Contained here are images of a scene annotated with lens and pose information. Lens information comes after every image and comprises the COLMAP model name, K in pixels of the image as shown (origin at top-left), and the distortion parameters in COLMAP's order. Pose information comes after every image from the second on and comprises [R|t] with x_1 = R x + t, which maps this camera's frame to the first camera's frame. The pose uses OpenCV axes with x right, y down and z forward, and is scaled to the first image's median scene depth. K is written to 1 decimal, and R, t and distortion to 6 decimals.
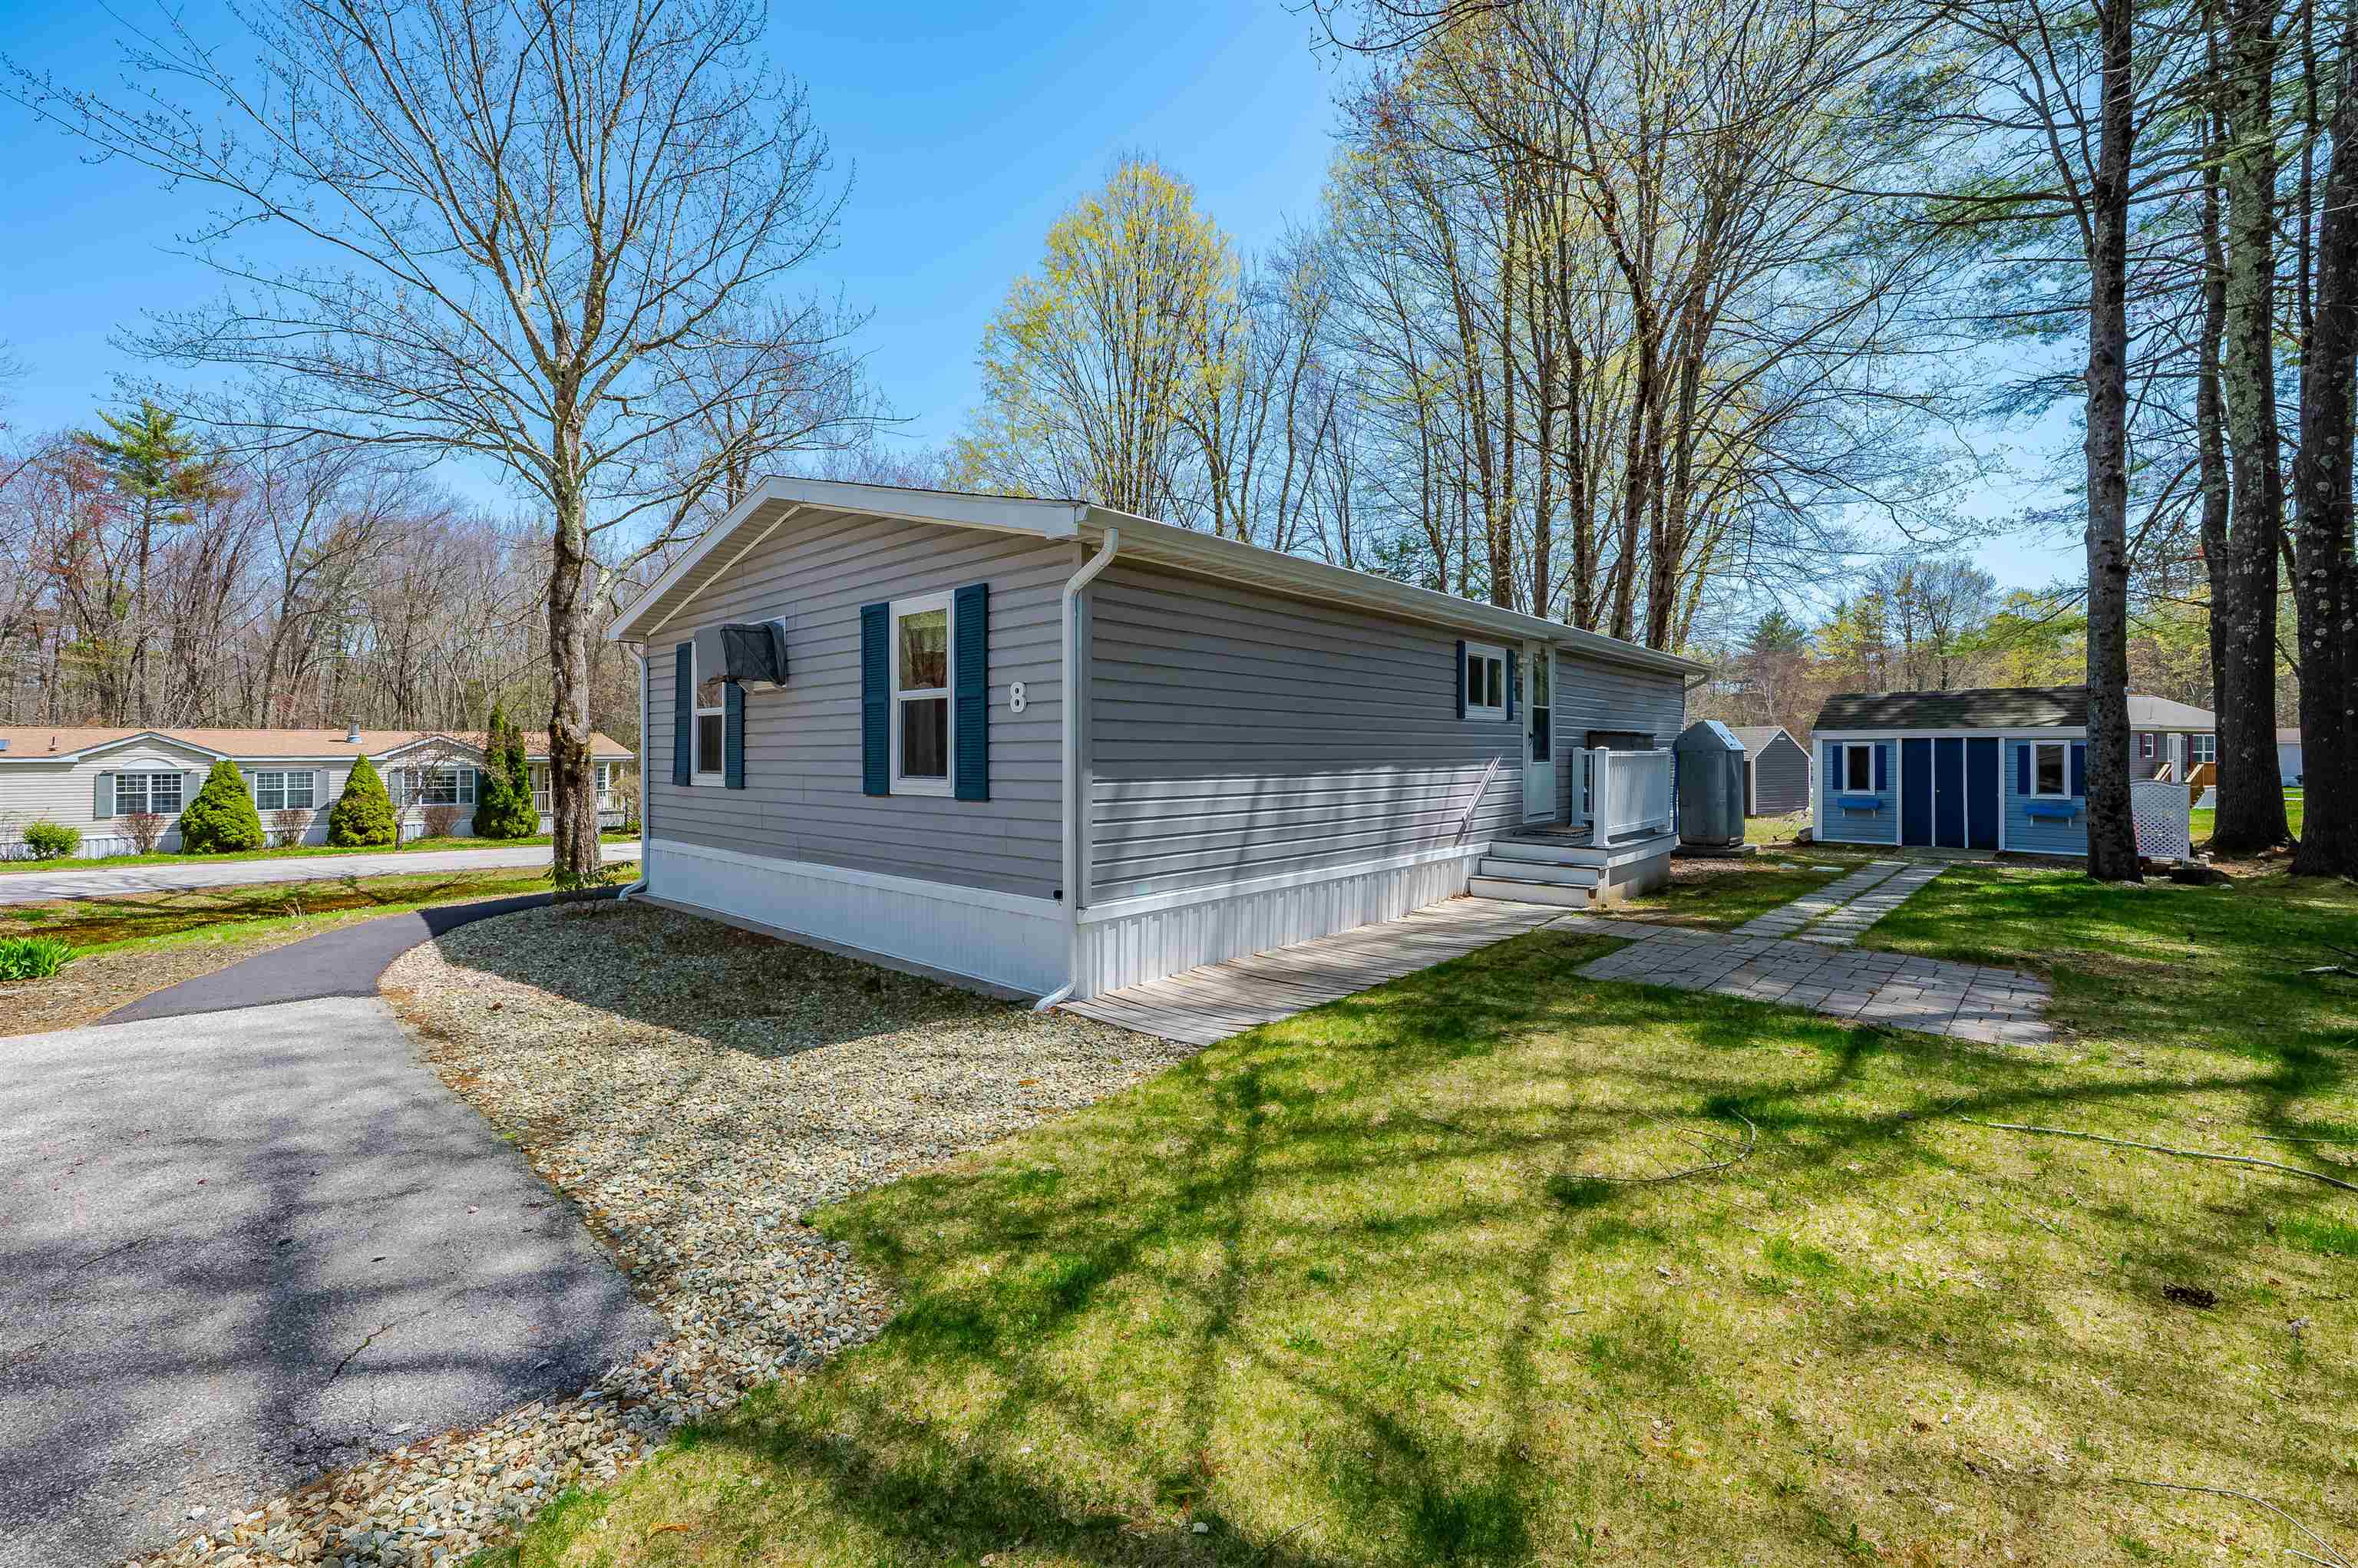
lens RADIAL K [[955.9, 0, 1174.4], [0, 955.9, 764.6], [0, 0, 1]] dist [-0.003763, 0.001655]
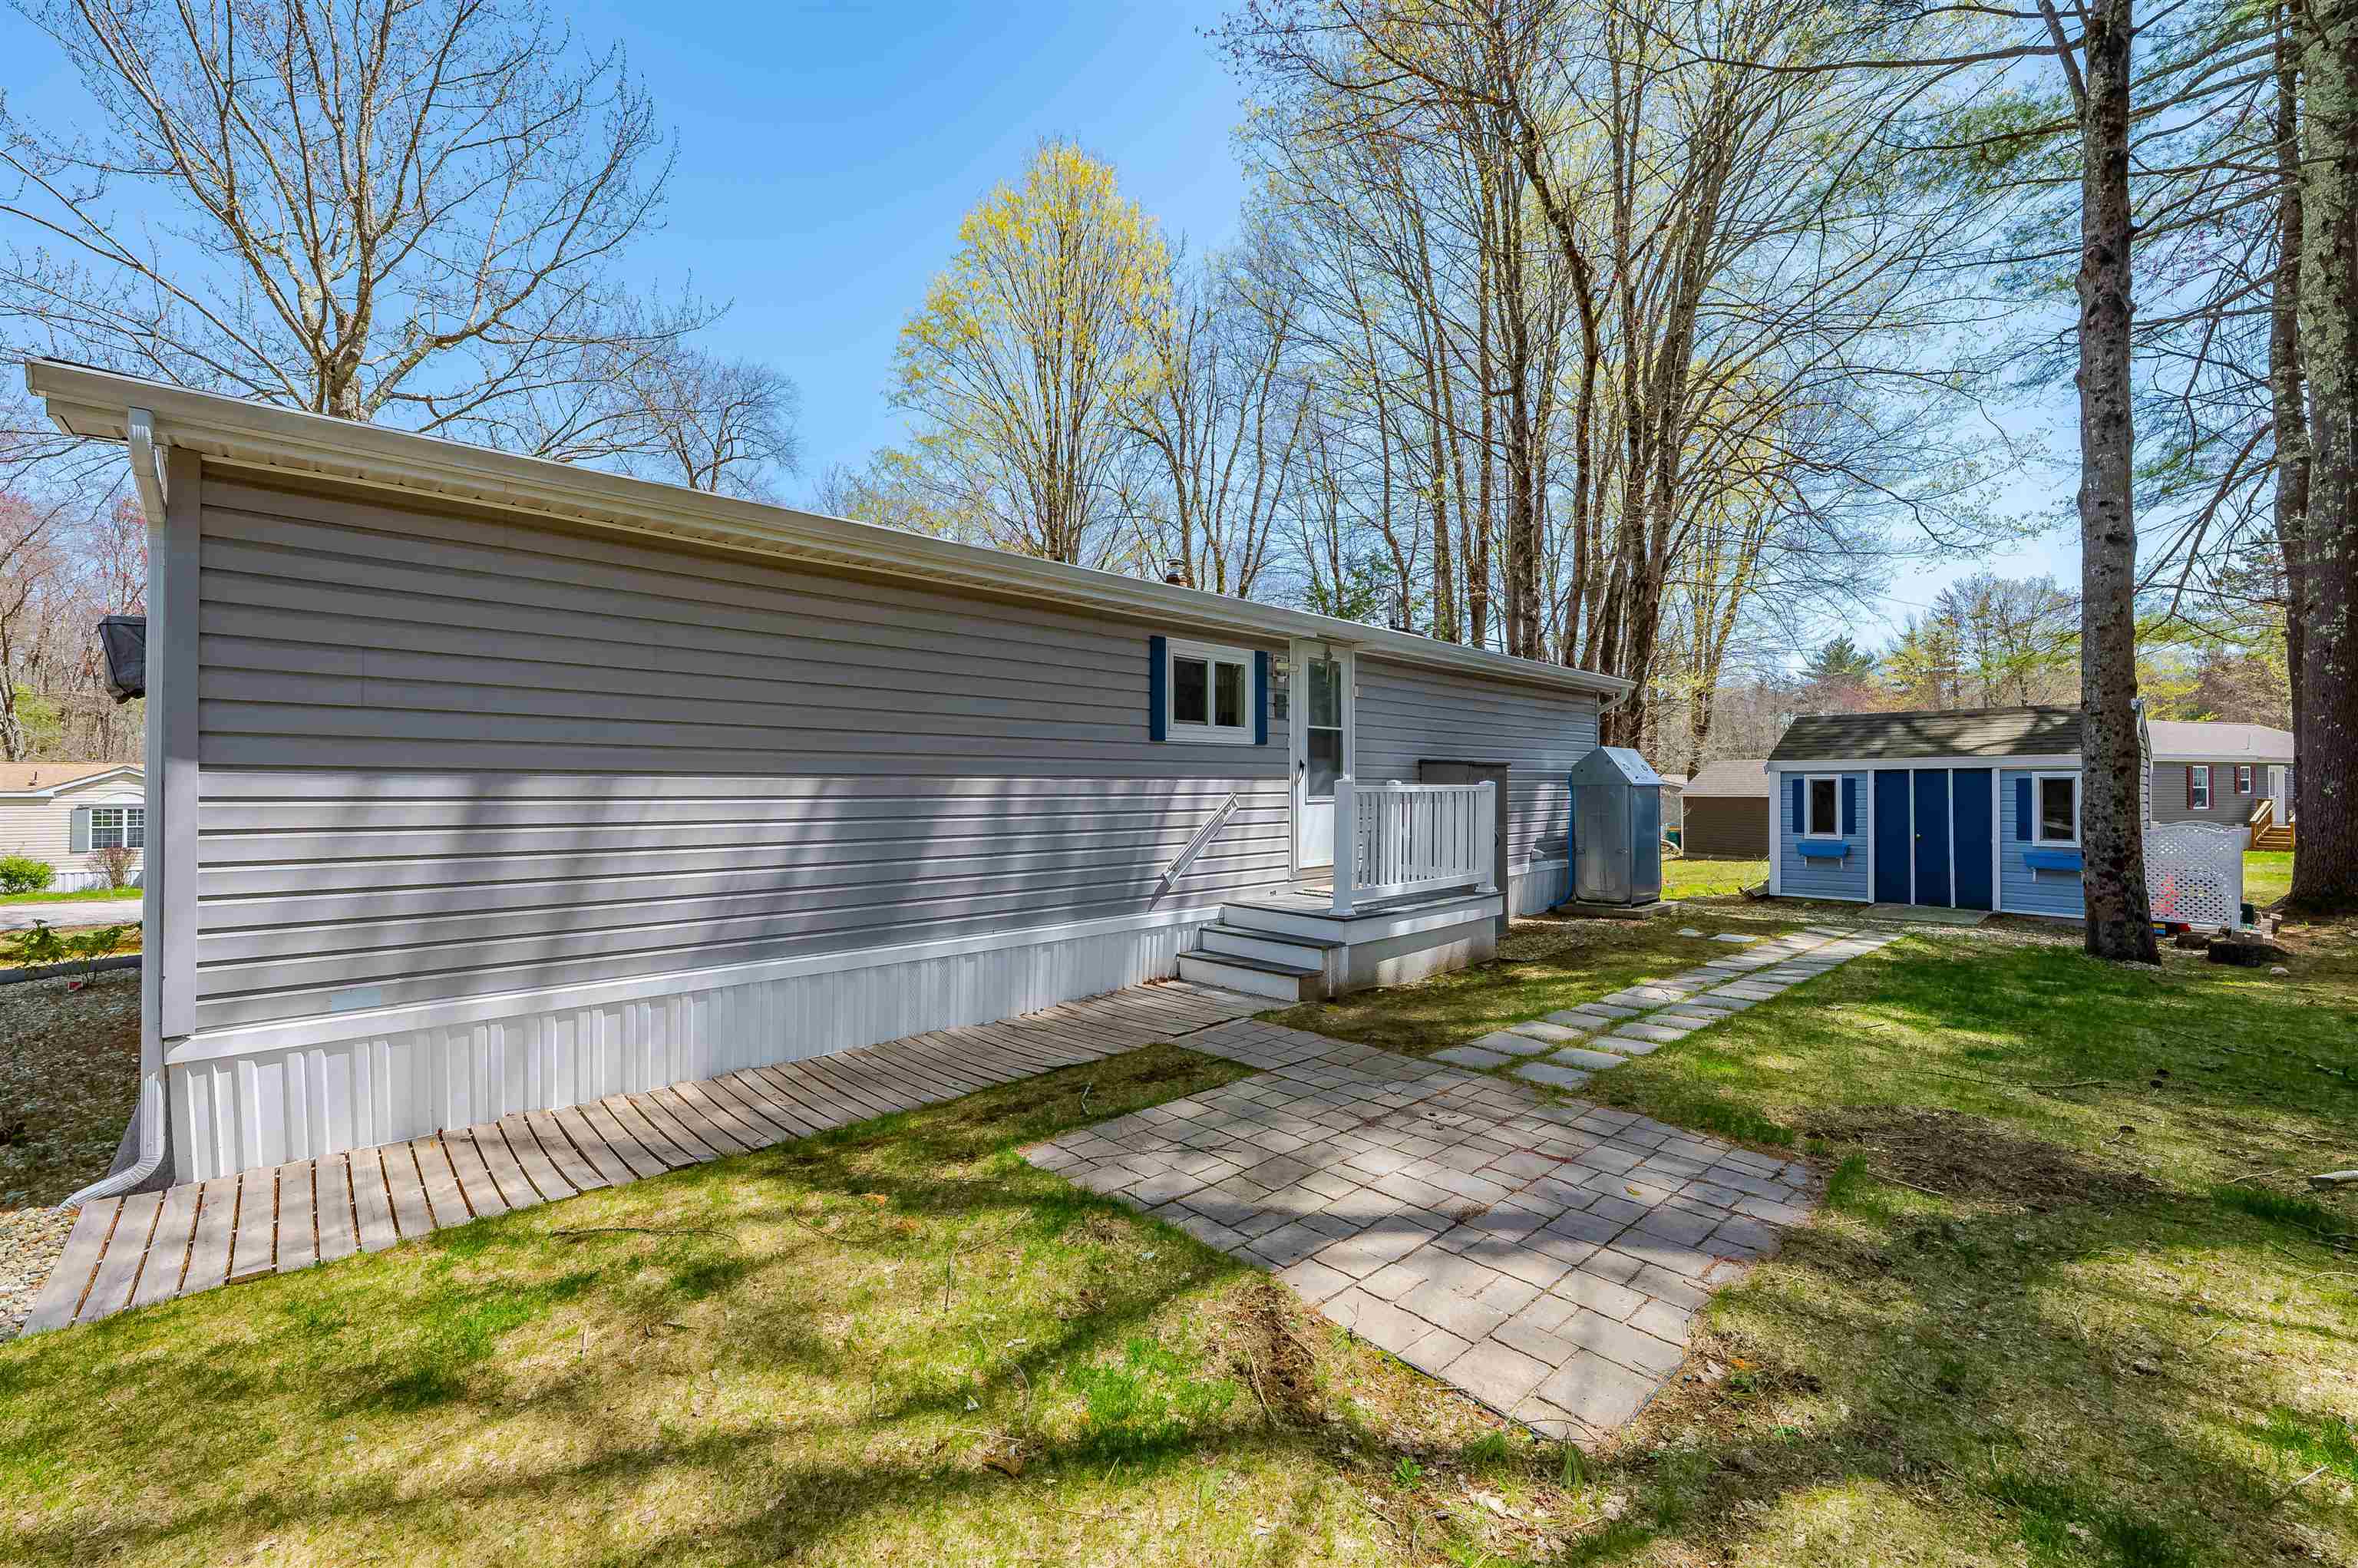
lens RADIAL K [[955.9, 0, 1168.0], [0, 955.9, 794.7], [0, 0, 1]] dist [-0.003763, 0.001655]
pose [[0.998149, 0.000531, -0.060817, 0.222043], [-0.000819, 0.999989, -0.004713, -0.002056], [0.060814, 0.004754, 0.998138, 0.162189]]
